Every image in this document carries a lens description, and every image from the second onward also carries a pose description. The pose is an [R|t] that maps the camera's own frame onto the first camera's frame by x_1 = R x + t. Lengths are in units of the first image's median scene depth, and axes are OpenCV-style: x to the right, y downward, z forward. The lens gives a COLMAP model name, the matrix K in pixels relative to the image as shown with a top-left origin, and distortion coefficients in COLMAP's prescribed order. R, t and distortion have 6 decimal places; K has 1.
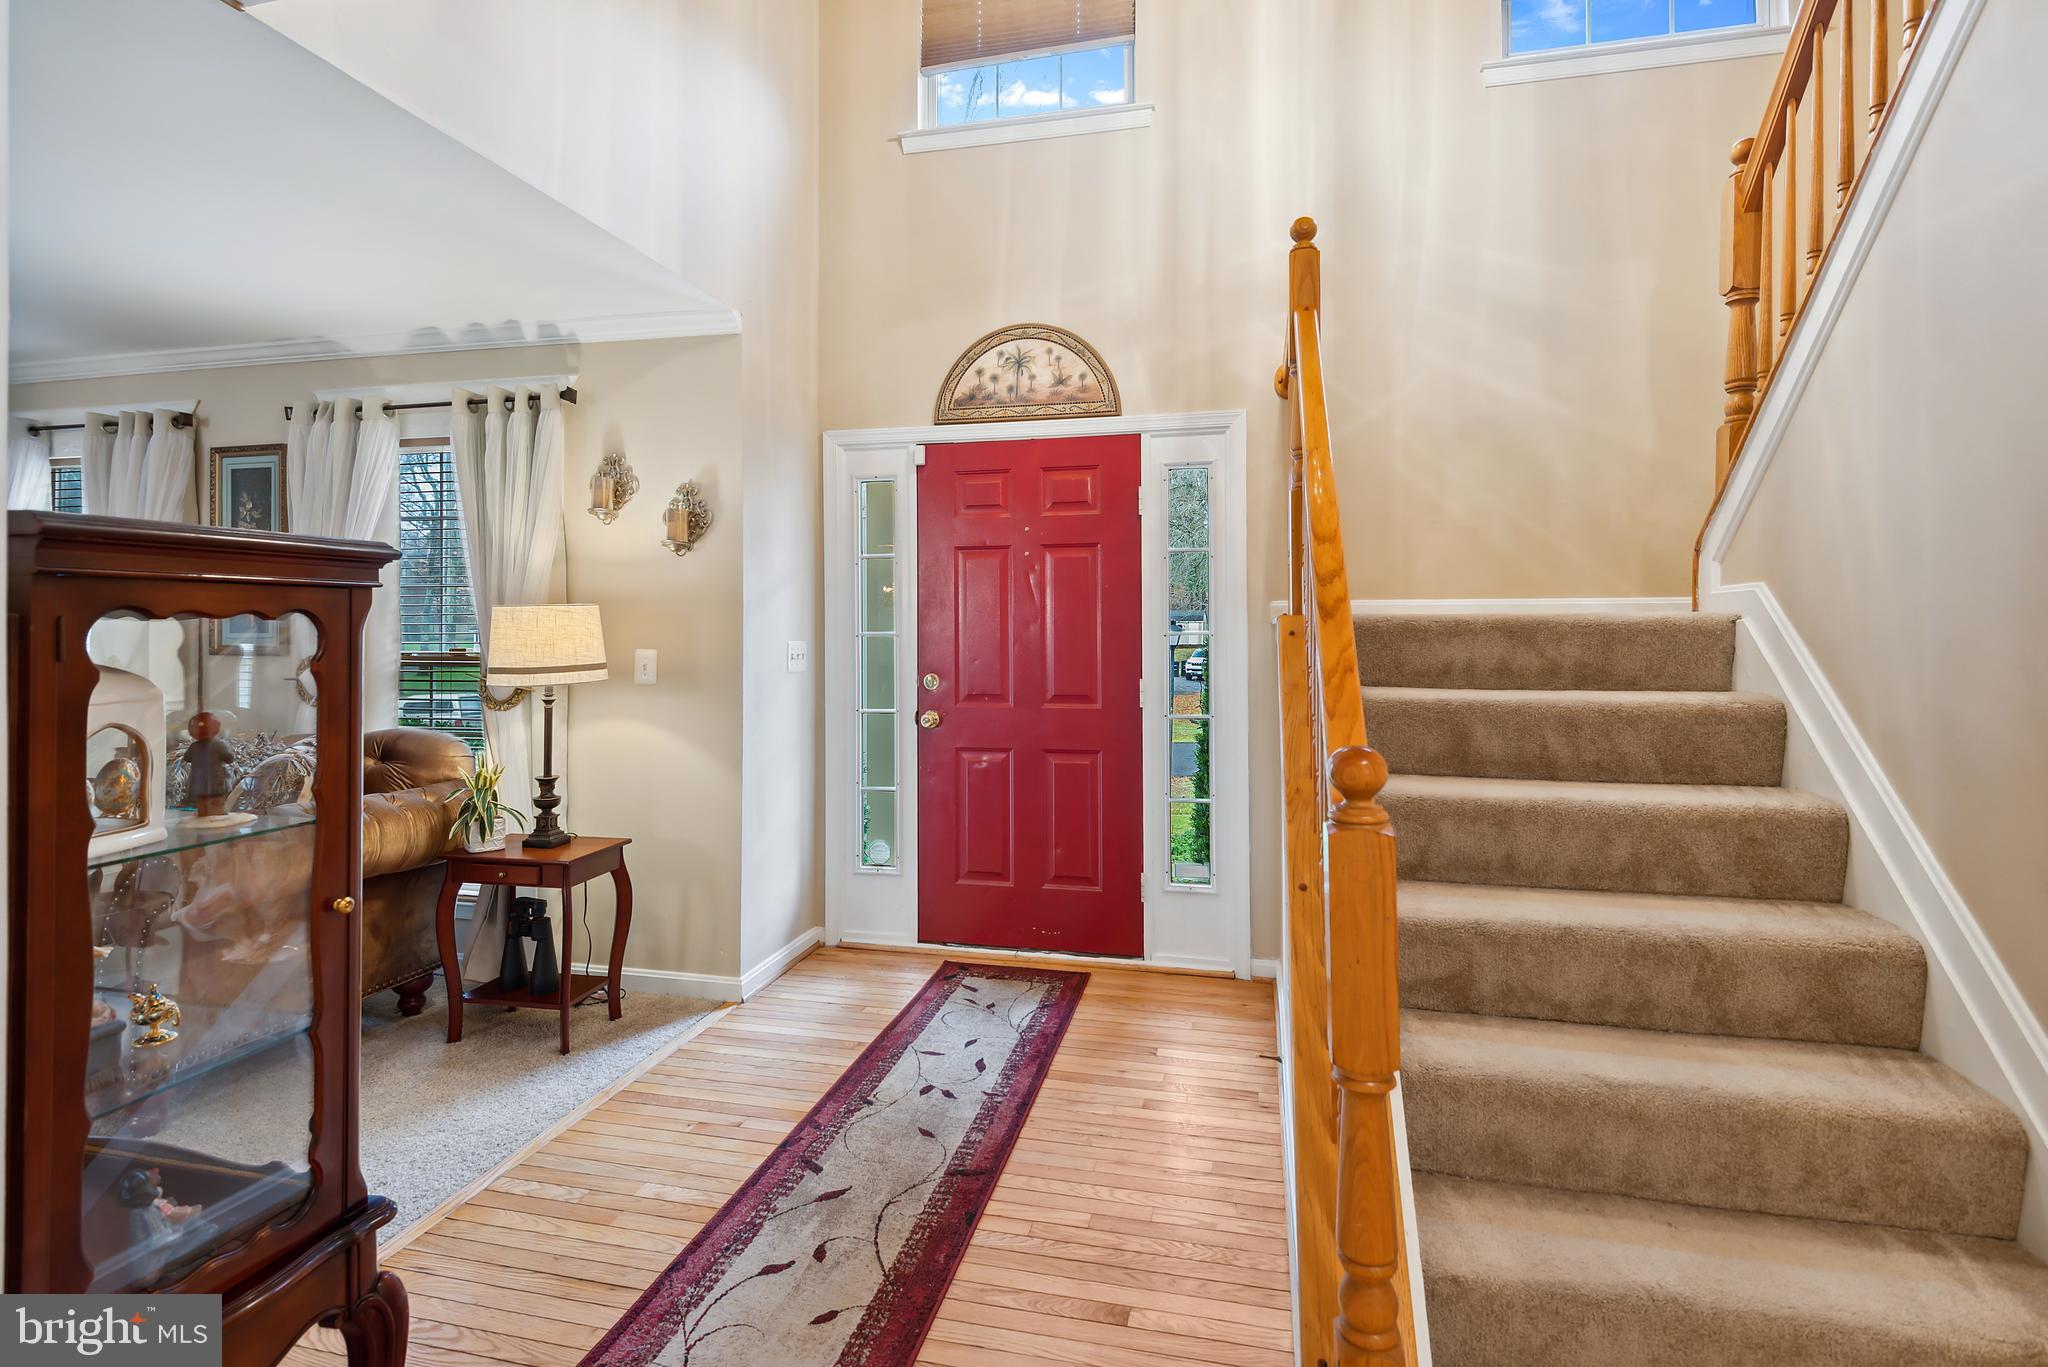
lens RADIAL K [[993.0, 0, 1024.3], [0, 993.0, 621.0], [0, 0, 1]] dist [0.000557, -0.000063]
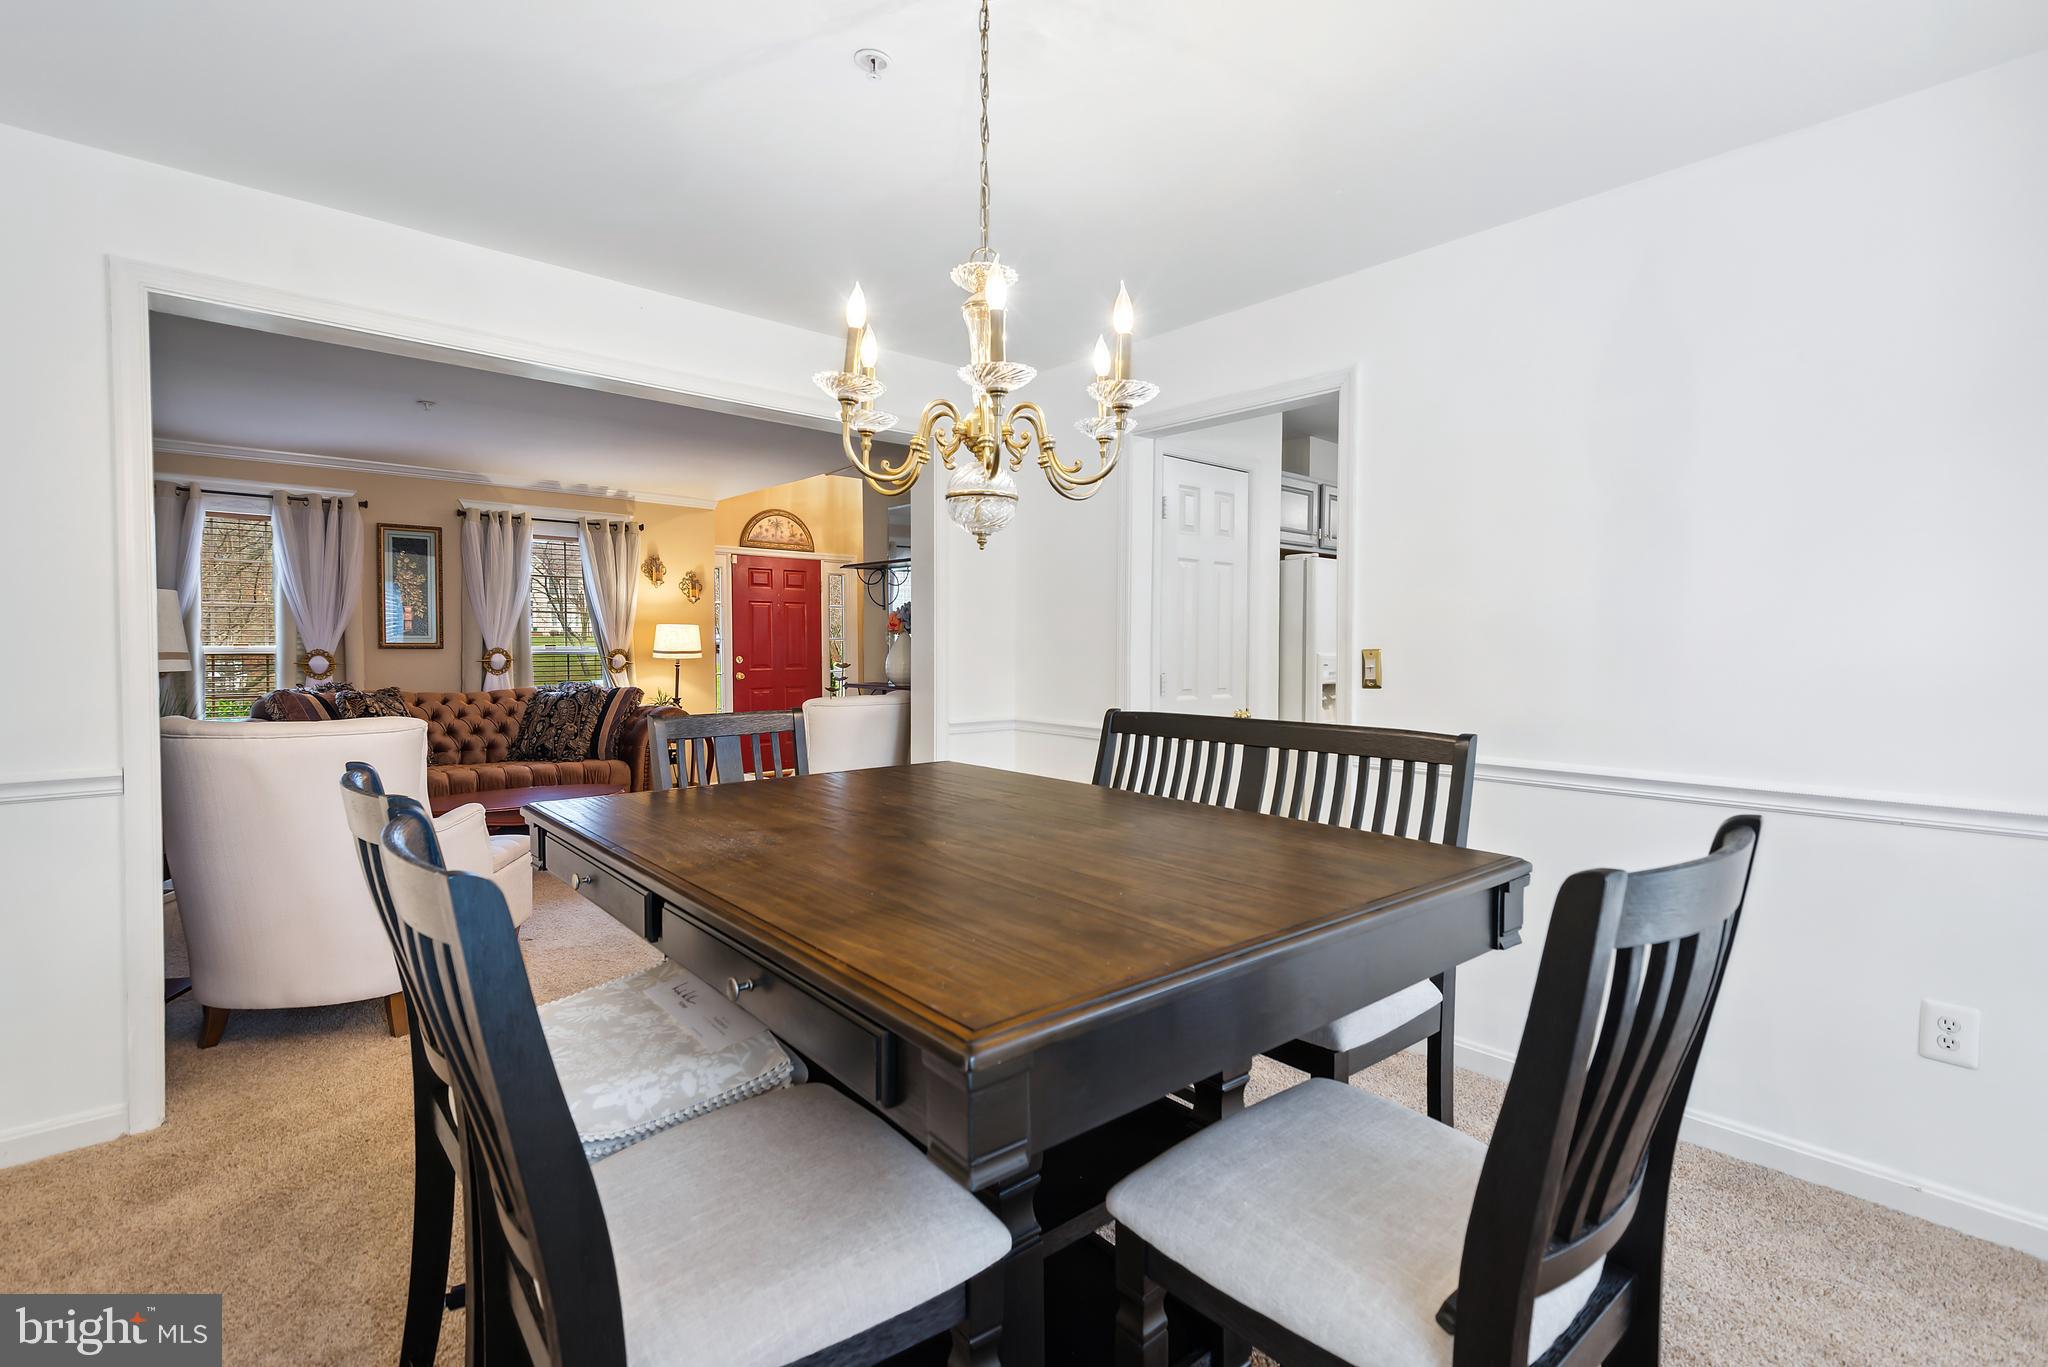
lens RADIAL K [[918.4, 0, 1024.0], [0, 918.4, 683.5], [0, 0, 1]] dist [0.002802, 0.000037]
pose [[0.583007, -0.032688, 0.811809, -1.485783], [-0.011113, 0.998776, 0.048196, 0.007025], [-0.812391, -0.037120, 0.581930, -0.795444]]
